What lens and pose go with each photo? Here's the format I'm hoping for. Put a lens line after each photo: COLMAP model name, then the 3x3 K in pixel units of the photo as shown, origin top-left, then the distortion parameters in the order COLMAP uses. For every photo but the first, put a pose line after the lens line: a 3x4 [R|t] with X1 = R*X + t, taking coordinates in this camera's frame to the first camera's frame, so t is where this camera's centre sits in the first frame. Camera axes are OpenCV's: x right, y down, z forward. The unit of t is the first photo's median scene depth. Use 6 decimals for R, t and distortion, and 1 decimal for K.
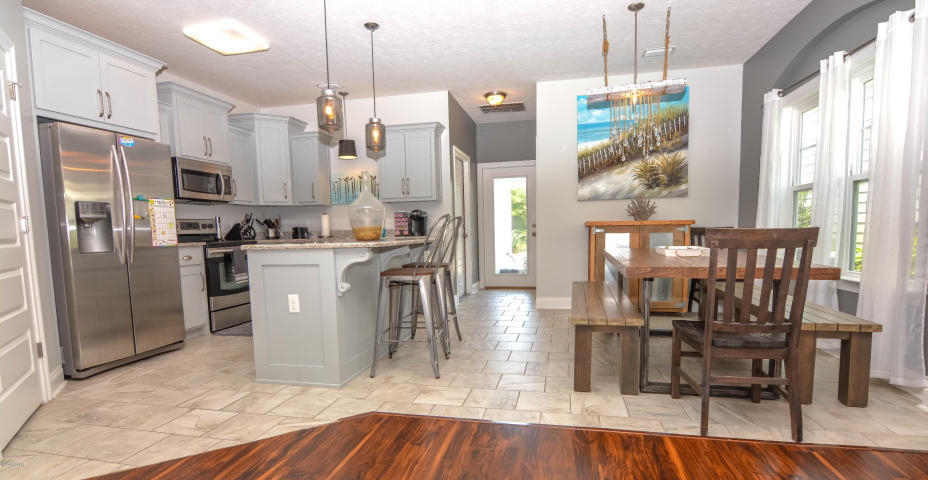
lens RADIAL K [[449.5, 0, 463.5], [0, 449.5, 263.9], [0, 0, 1]] dist [-0.020987, -0.000176]
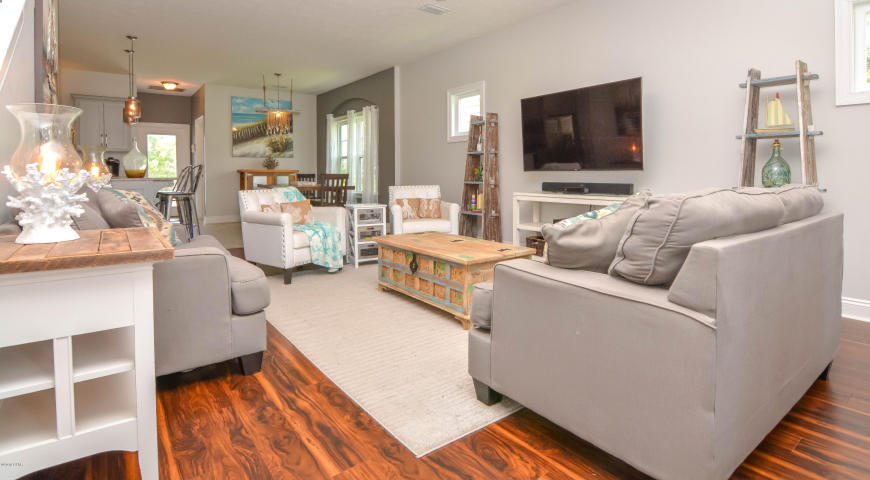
lens RADIAL K [[432.4, 0, 435.9], [0, 432.4, 187.3], [0, 0, 1]] dist [-0.004462, -0.000704]
pose [[0.641780, -0.006479, 0.766861, -0.545401], [0.046878, 0.998426, -0.030797, 0.064615], [-0.765455, 0.055714, 0.641074, -0.676106]]
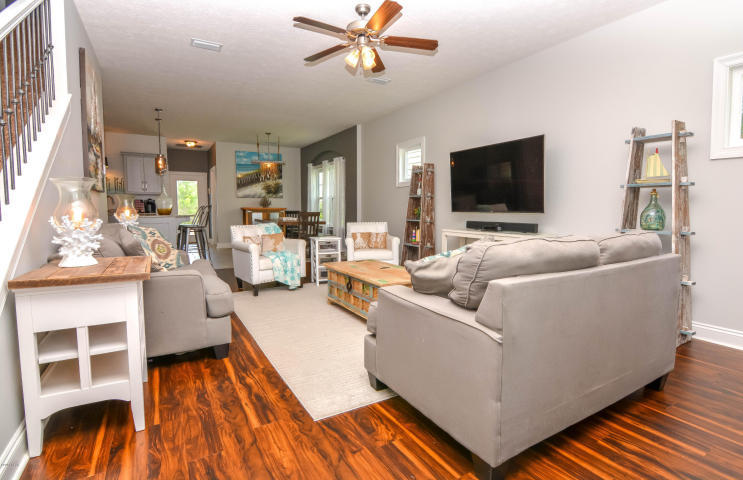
lens RADIAL K [[356.3, 0, 361.9], [0, 356.3, 237.8], [0, 0, 1]] dist [0.000615, -0.000168]
pose [[0.737733, -0.036380, 0.674112, -0.521720], [0.035400, 0.999258, 0.015186, 0.055618], [-0.674164, 0.012660, 0.738473, -0.764106]]
